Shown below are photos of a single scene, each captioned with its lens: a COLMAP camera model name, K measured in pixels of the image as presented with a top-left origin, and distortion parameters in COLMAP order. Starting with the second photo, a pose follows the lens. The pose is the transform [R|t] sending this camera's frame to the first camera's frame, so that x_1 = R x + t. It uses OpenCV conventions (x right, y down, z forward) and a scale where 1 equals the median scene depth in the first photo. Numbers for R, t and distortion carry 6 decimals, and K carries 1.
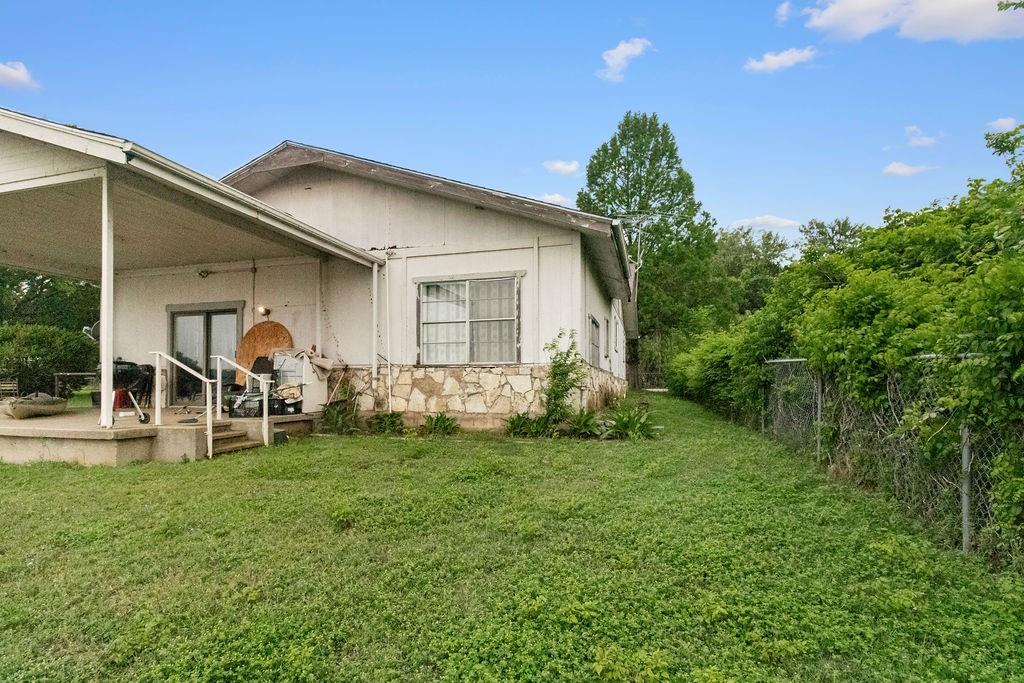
lens RADIAL K [[497.4, 0, 507.9], [0, 497.4, 381.5], [0, 0, 1]] dist [0.005259, 0.000236]
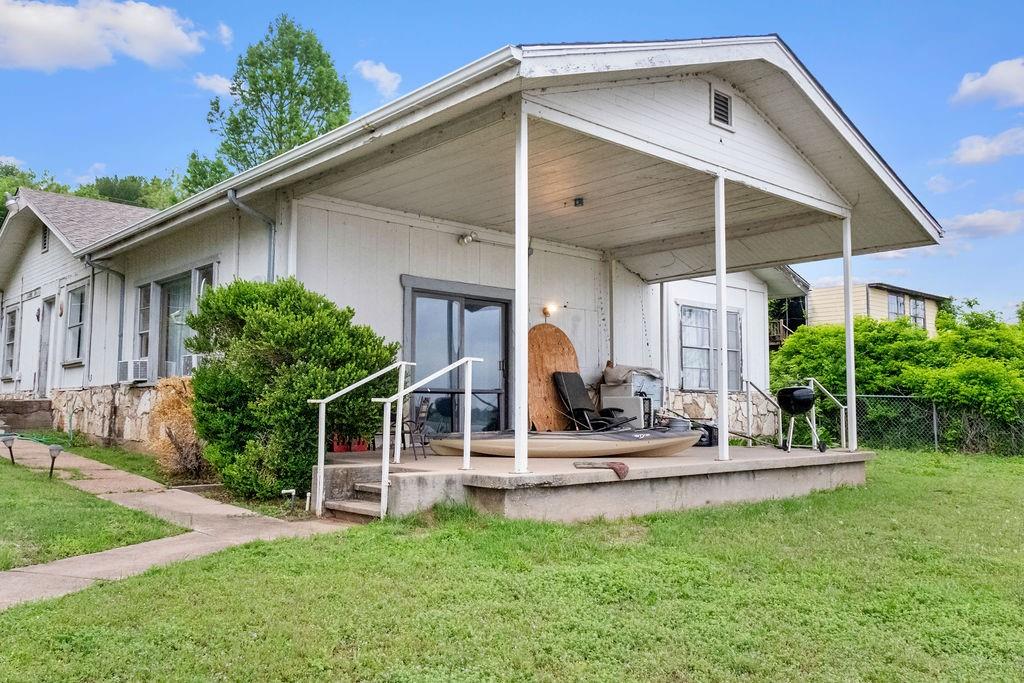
lens RADIAL K [[838.4, 0, 508.8], [0, 838.4, 330.1], [0, 0, 1]] dist [0.012303, 0.004019]
pose [[0.507394, 0.085545, 0.857458, -1.760947], [-0.008790, 0.995522, -0.094118, 0.007959], [-0.861669, 0.040218, 0.505874, 0.459618]]
